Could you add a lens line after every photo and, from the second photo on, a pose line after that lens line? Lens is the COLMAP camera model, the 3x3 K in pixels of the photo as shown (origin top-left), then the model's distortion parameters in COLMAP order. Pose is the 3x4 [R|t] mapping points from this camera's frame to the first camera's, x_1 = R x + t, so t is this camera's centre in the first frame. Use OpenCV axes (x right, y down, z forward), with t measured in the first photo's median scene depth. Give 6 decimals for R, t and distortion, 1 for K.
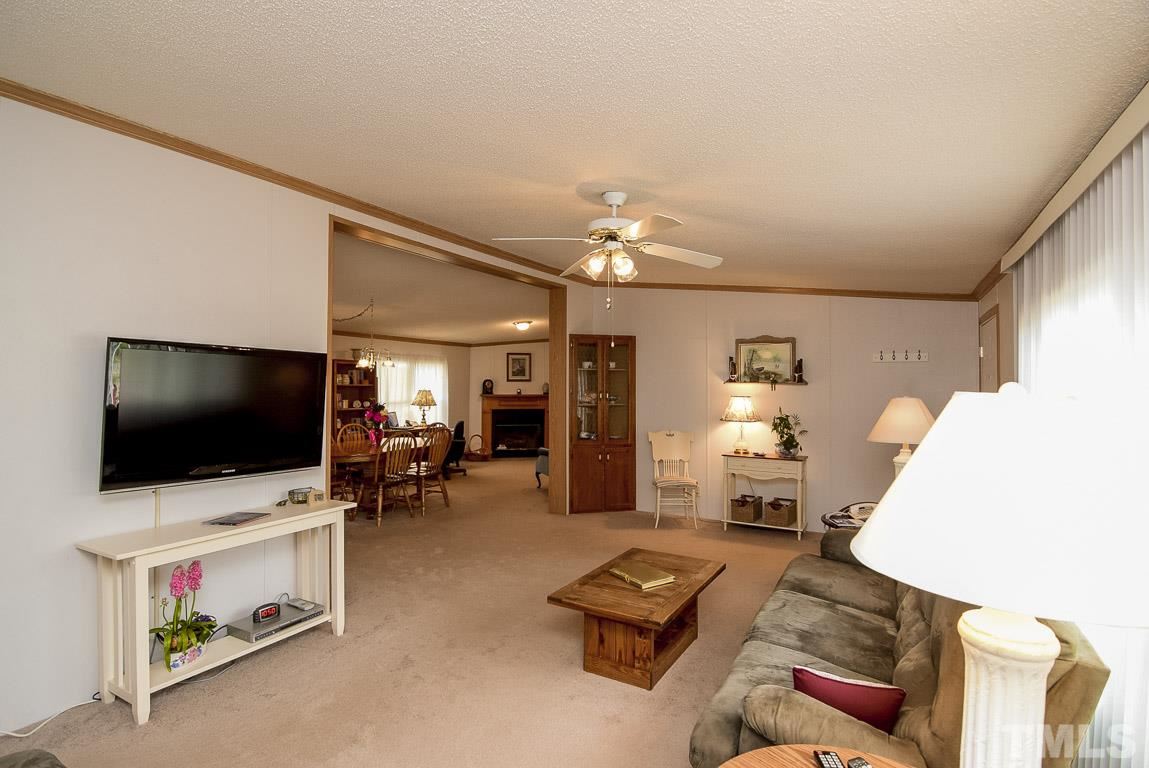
lens RADIAL K [[576.2, 0, 567.0], [0, 576.2, 386.9], [0, 0, 1]] dist [-0.005199, -0.000007]
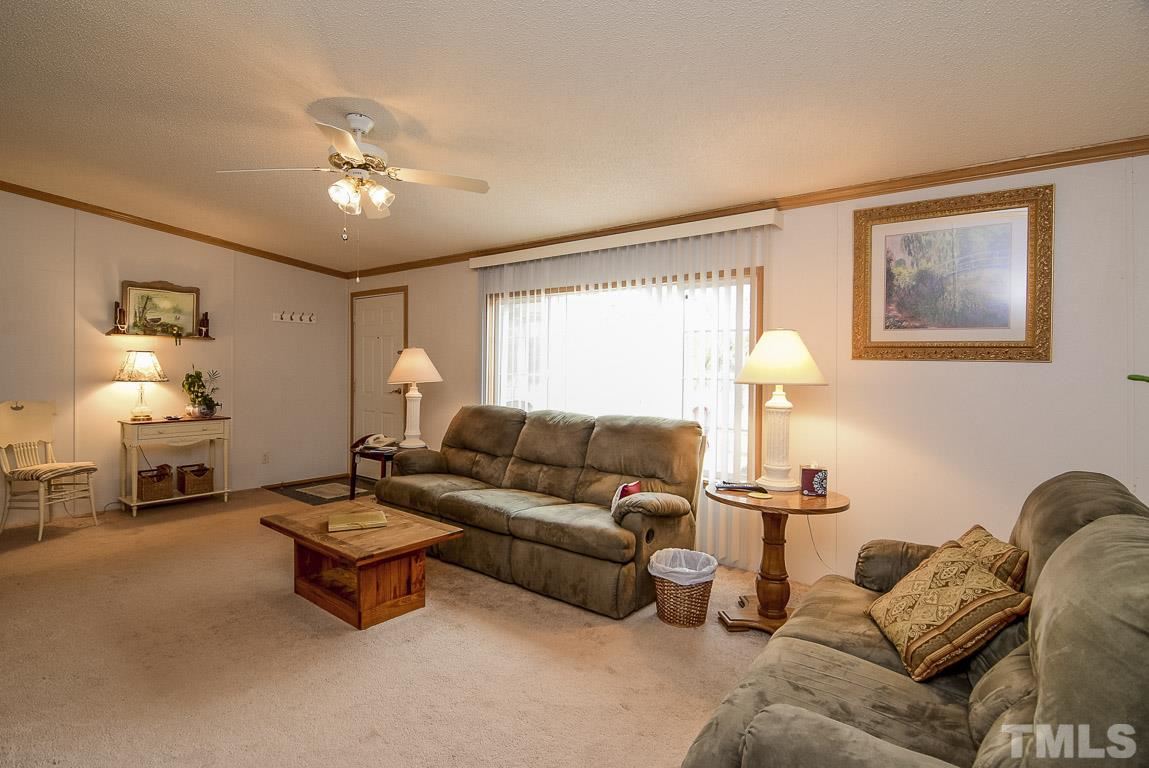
lens RADIAL K [[561.6, 0, 576.5], [0, 561.6, 380.3], [0, 0, 1]] dist [-0.003735, -0.002364]
pose [[0.158262, -0.030980, 0.986911, -0.395445], [-0.002056, 0.999495, 0.031705, 0.031428], [-0.987395, -0.007047, 0.158118, 0.258751]]
